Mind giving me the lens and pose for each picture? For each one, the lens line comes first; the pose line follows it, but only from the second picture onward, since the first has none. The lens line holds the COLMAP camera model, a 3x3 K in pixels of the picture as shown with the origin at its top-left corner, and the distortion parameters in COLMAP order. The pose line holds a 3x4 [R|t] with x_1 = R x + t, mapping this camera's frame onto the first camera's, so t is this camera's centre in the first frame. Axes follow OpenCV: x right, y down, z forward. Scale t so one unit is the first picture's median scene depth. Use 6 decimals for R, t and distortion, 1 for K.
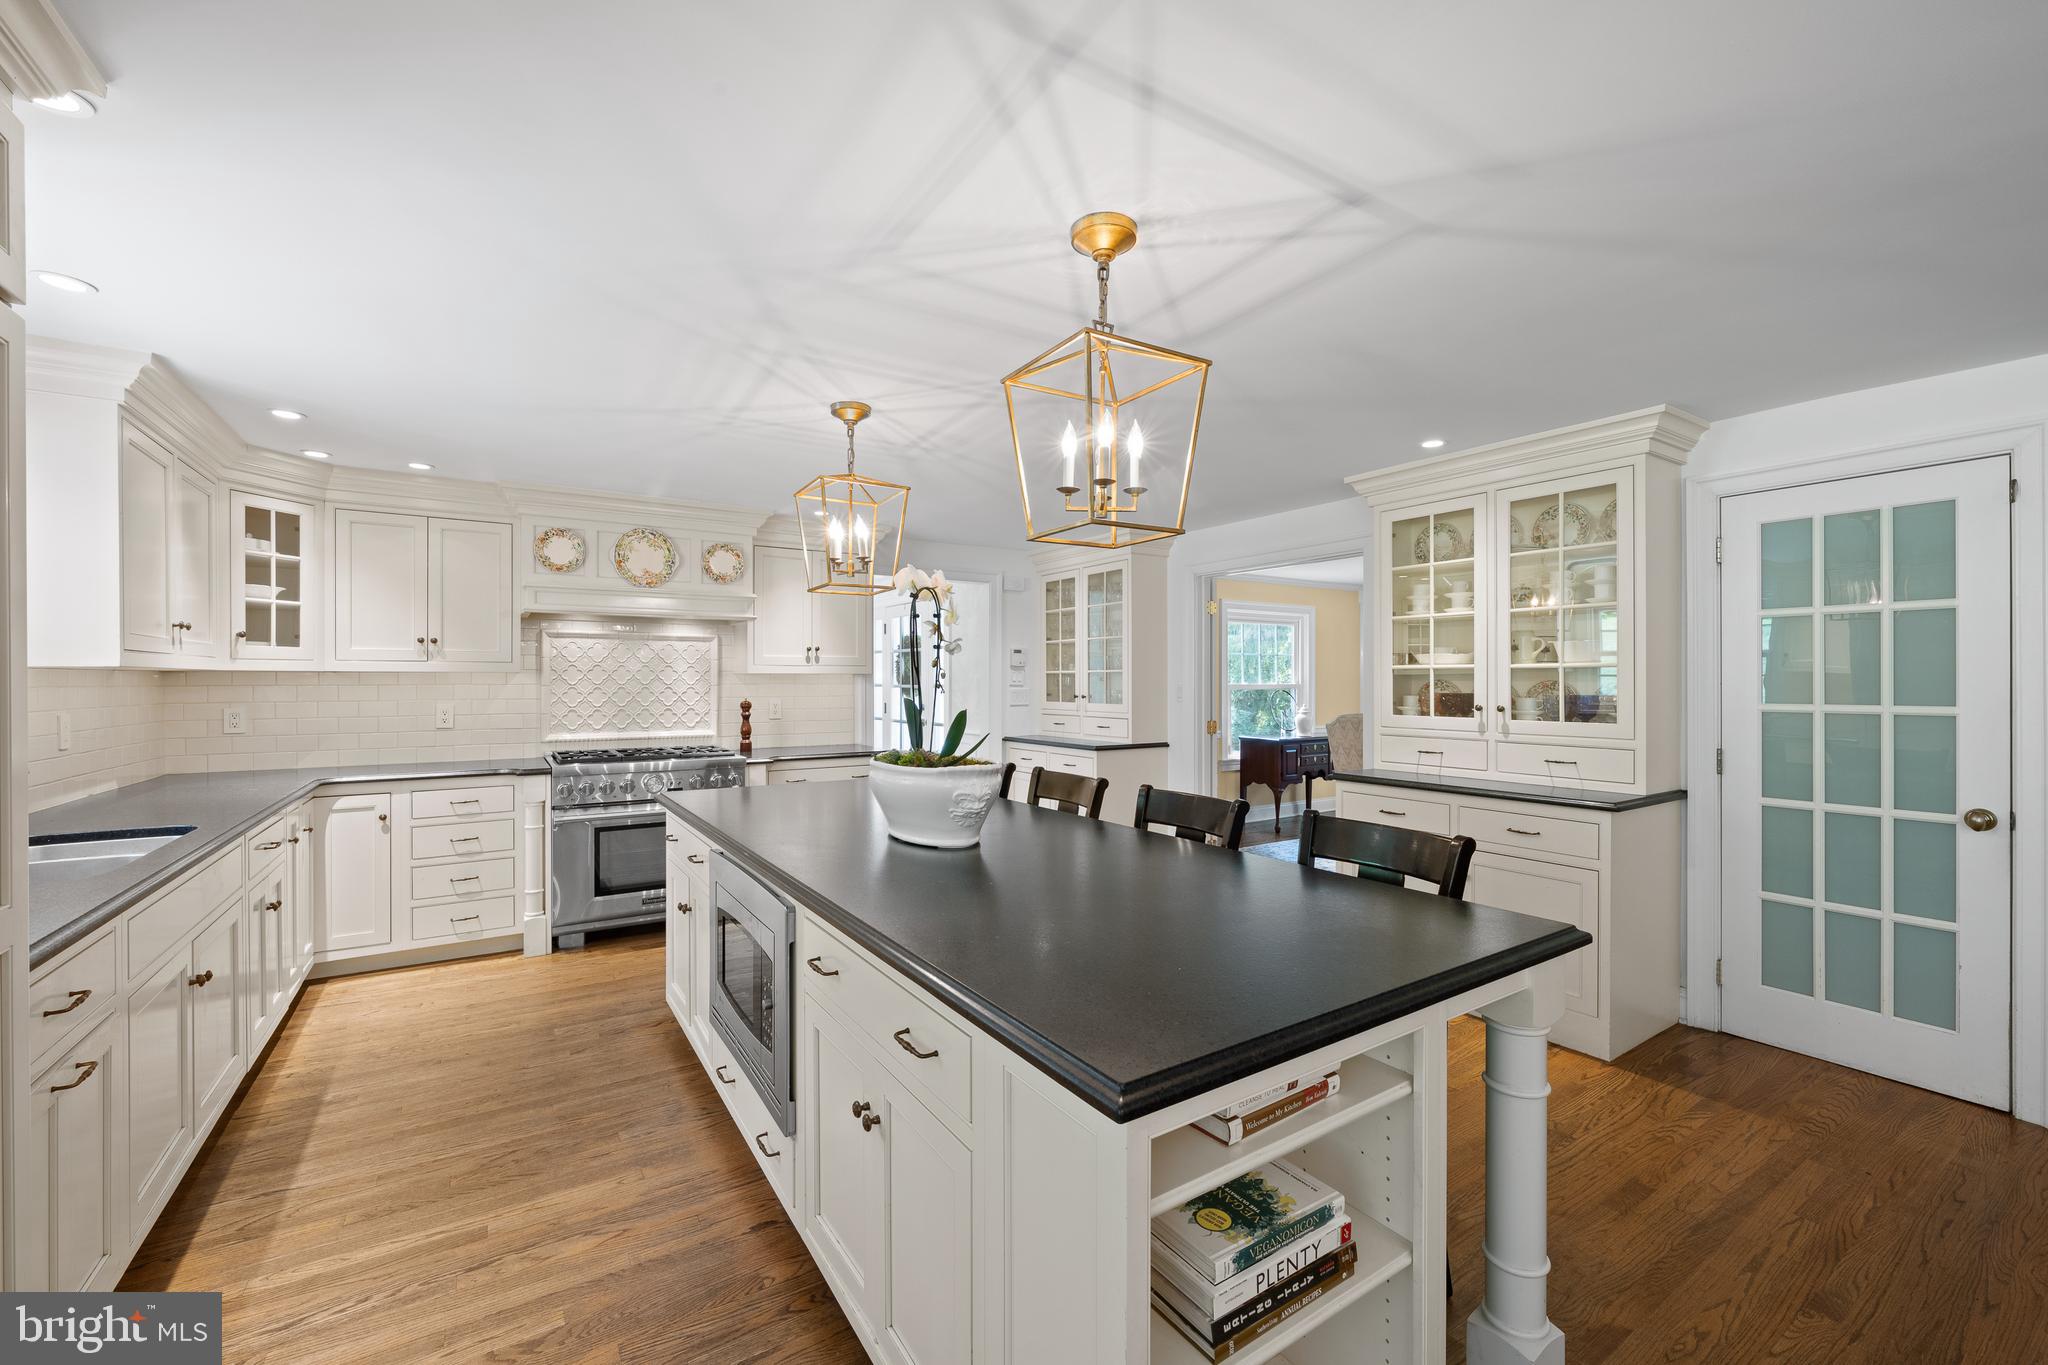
lens RADIAL K [[823.6, 0, 1024.0], [0, 823.6, 682.5], [0, 0, 1]] dist [-0.007059, -0.000026]
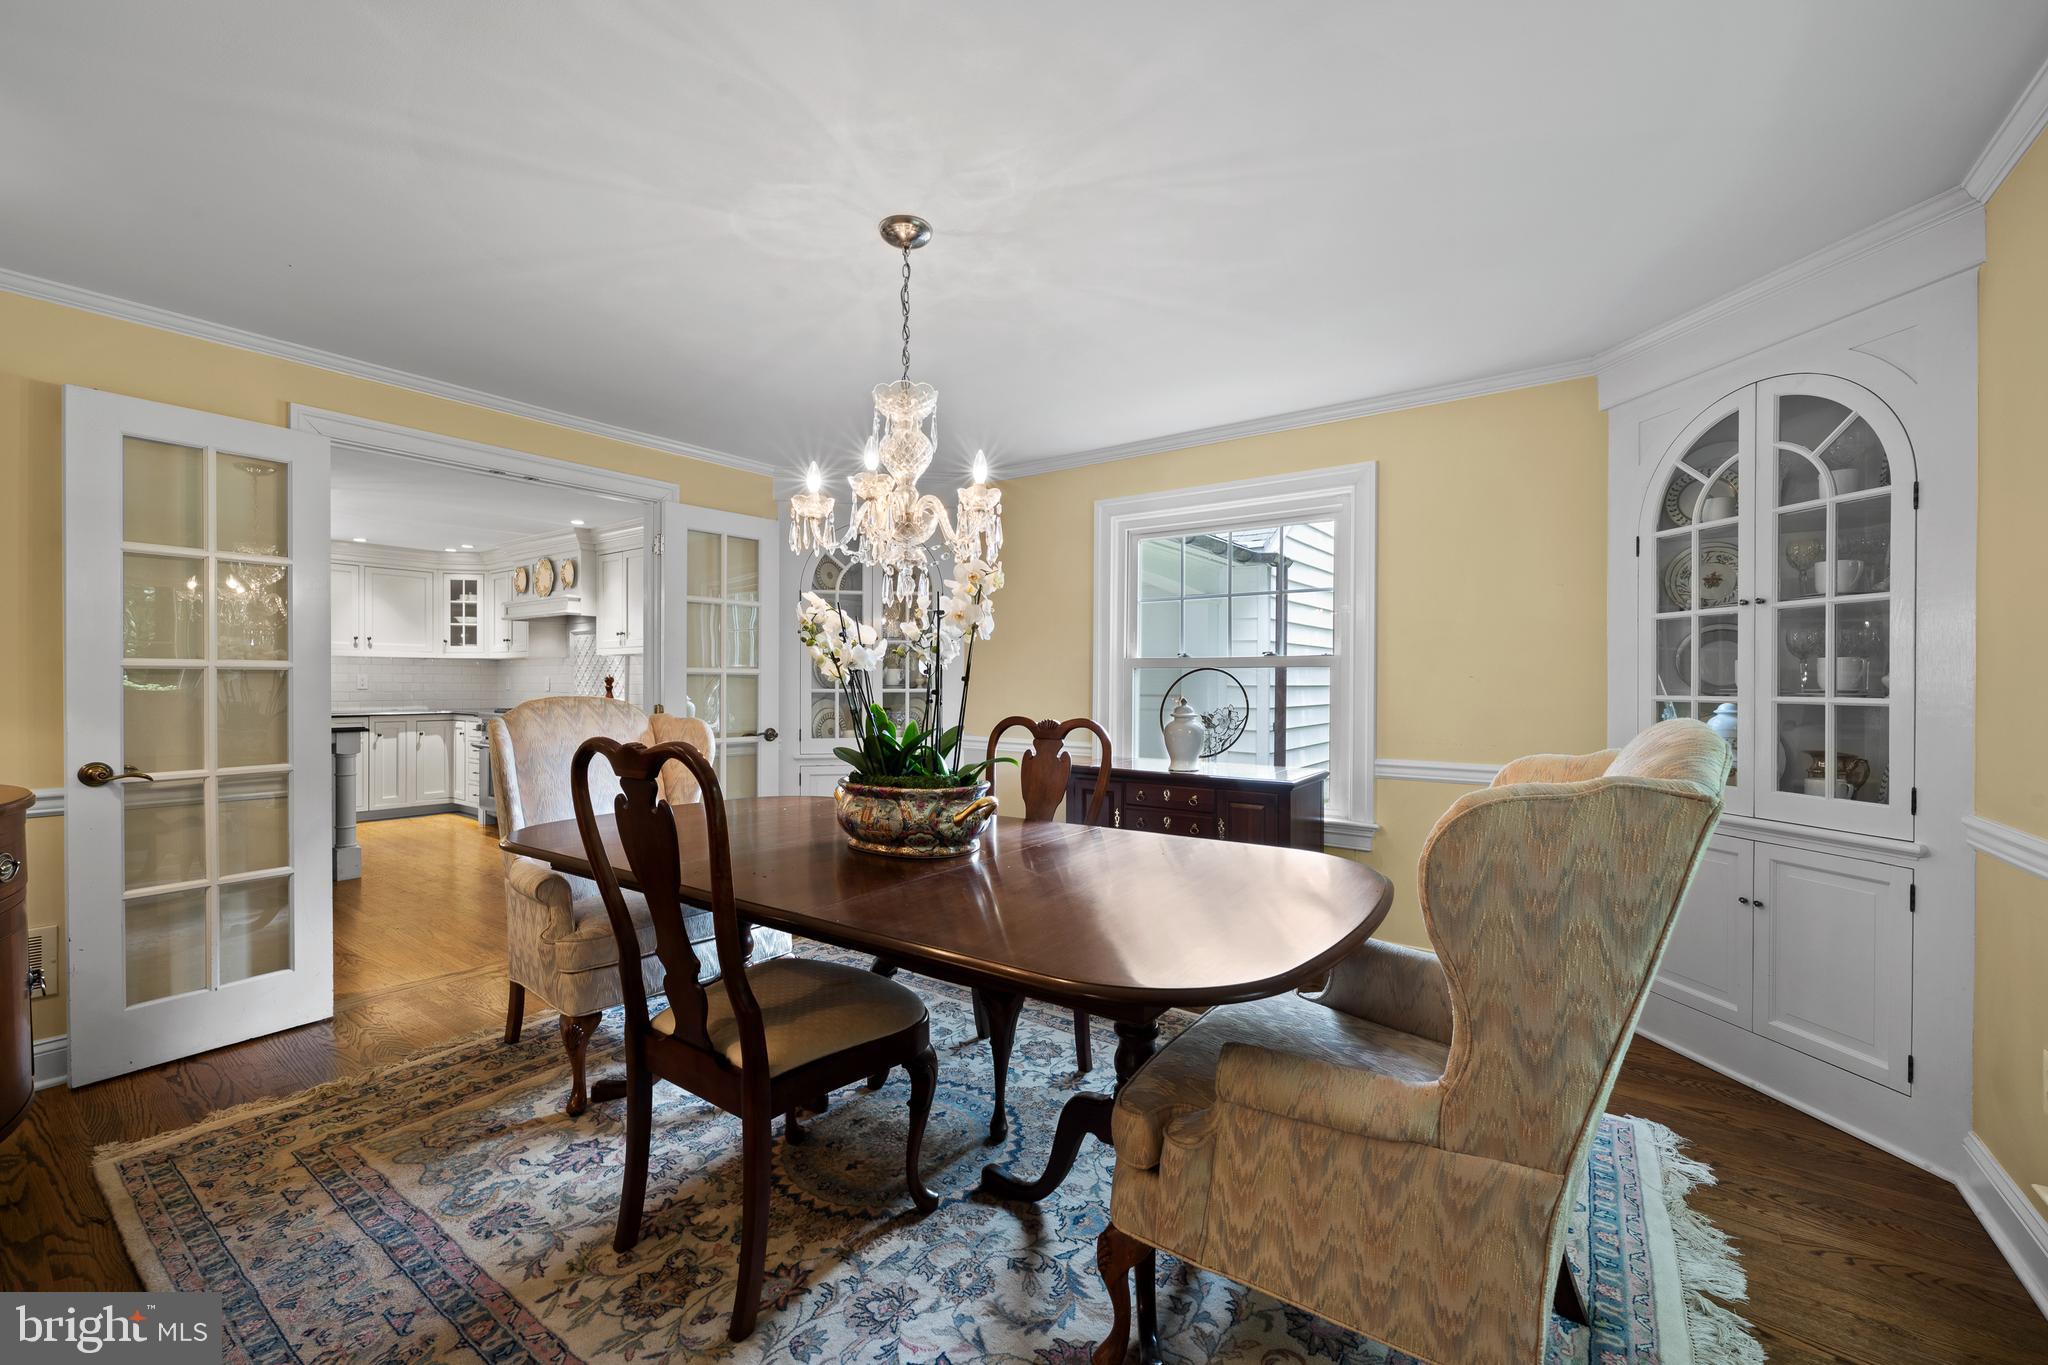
lens RADIAL K [[823.6, 0, 1024.0], [0, 823.6, 682.5], [0, 0, 1]] dist [-0.007059, -0.000026]
pose [[0.355415, 0.004463, -0.934698, 1.560070], [-0.003883, 0.999987, 0.003299, 0.036235], [0.934701, 0.002457, 0.355428, 1.635995]]
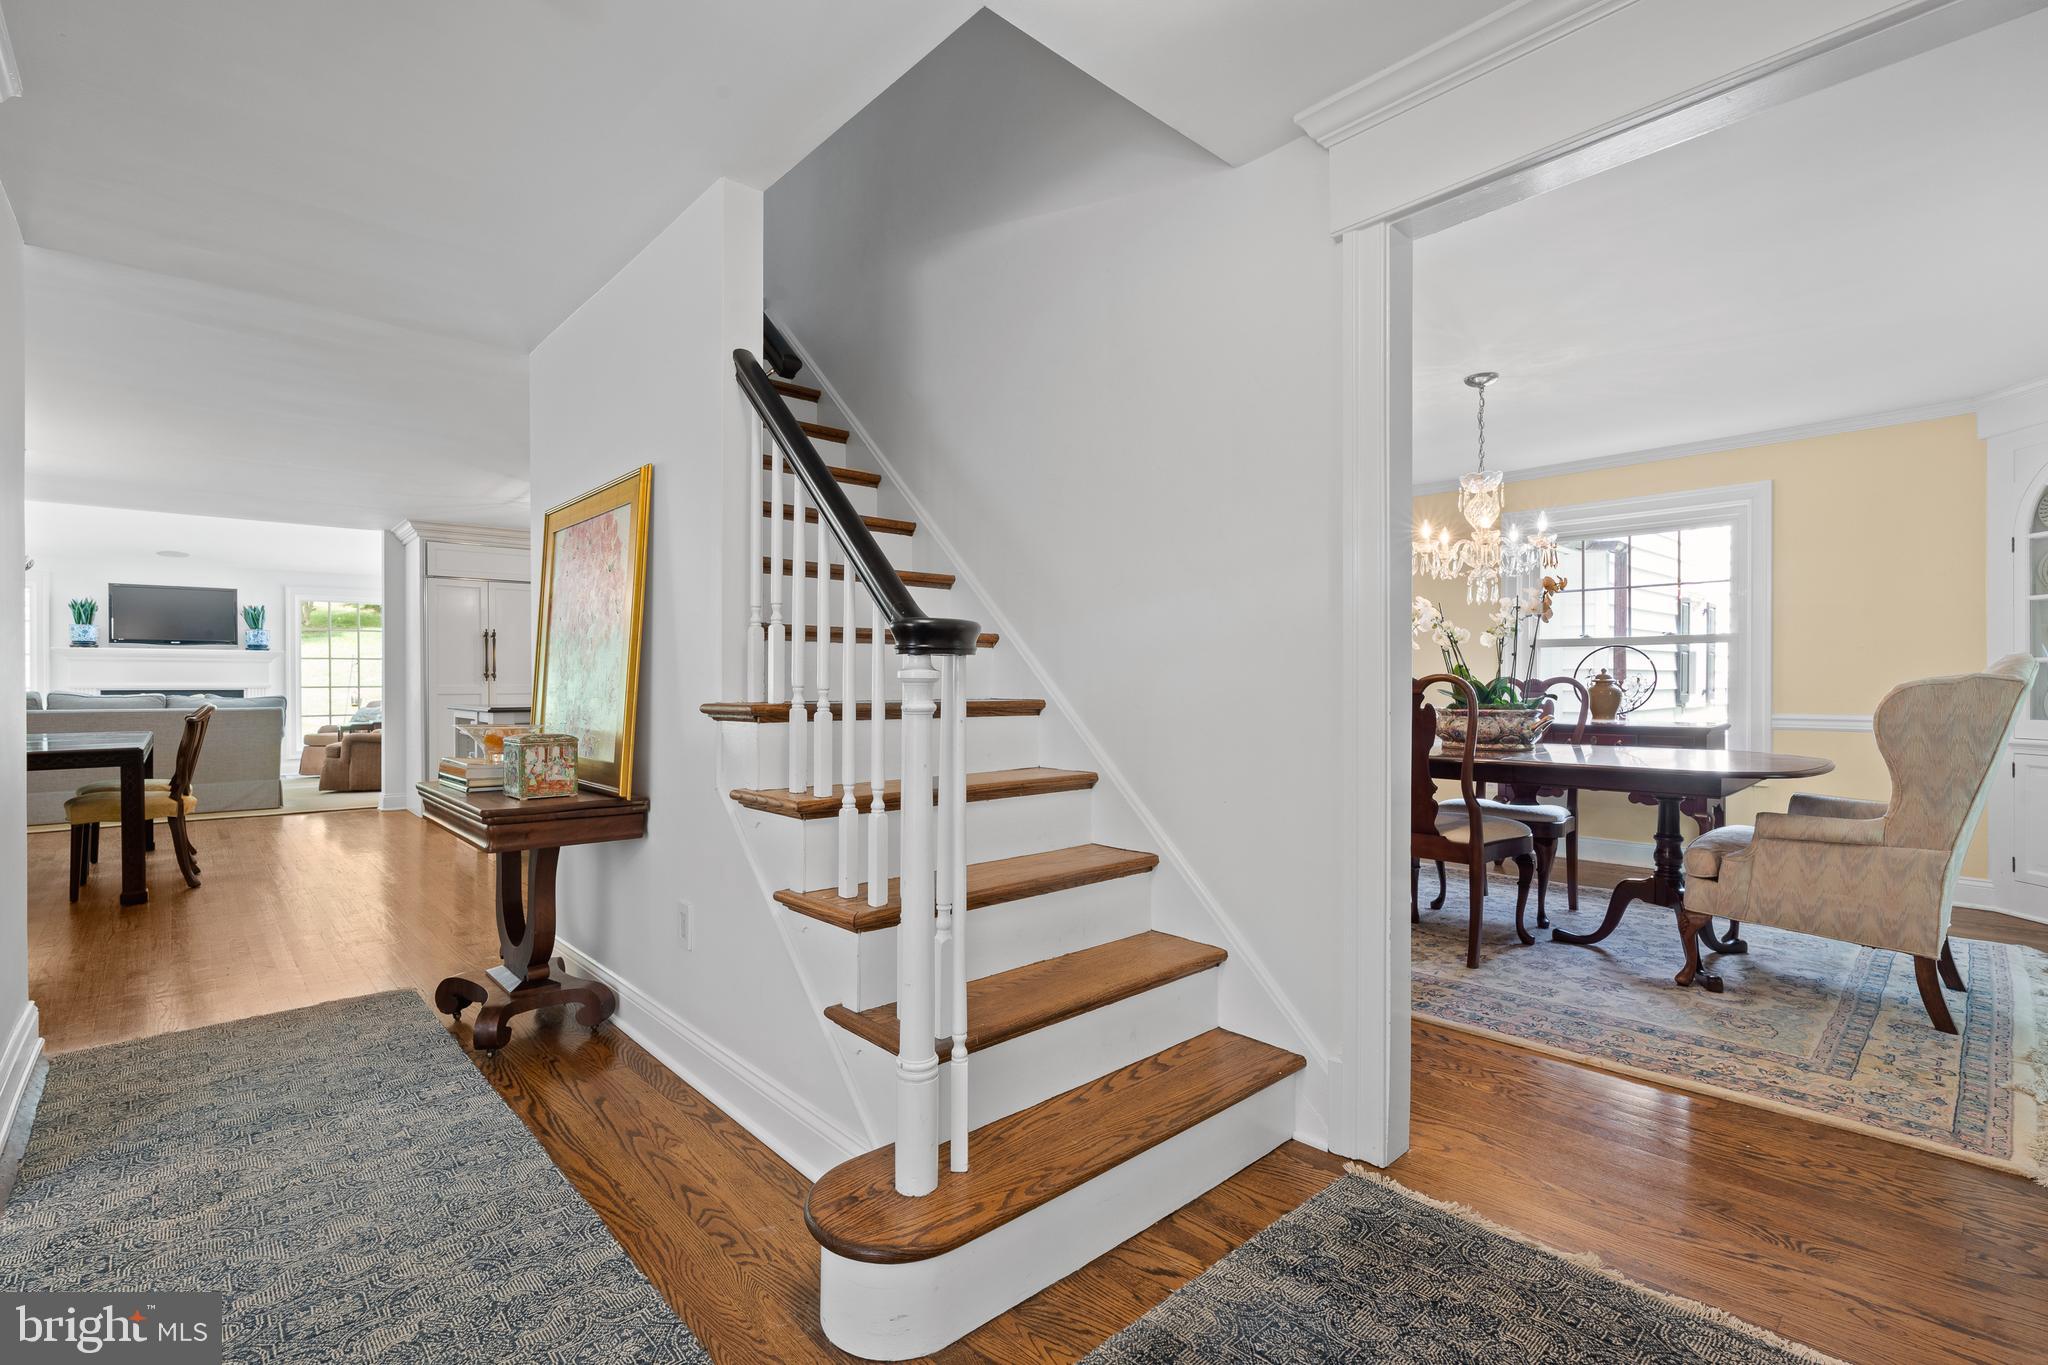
lens RADIAL K [[924.3, 0, 1024.0], [0, 924.3, 682.5], [0, 0, 1]] dist [-0.001064, 0.000118]
pose [[0.161094, 0.004312, -0.986930, 1.983210], [0.003692, 0.999981, 0.004971, 0.069853], [0.986932, -0.004444, 0.161075, 1.044830]]
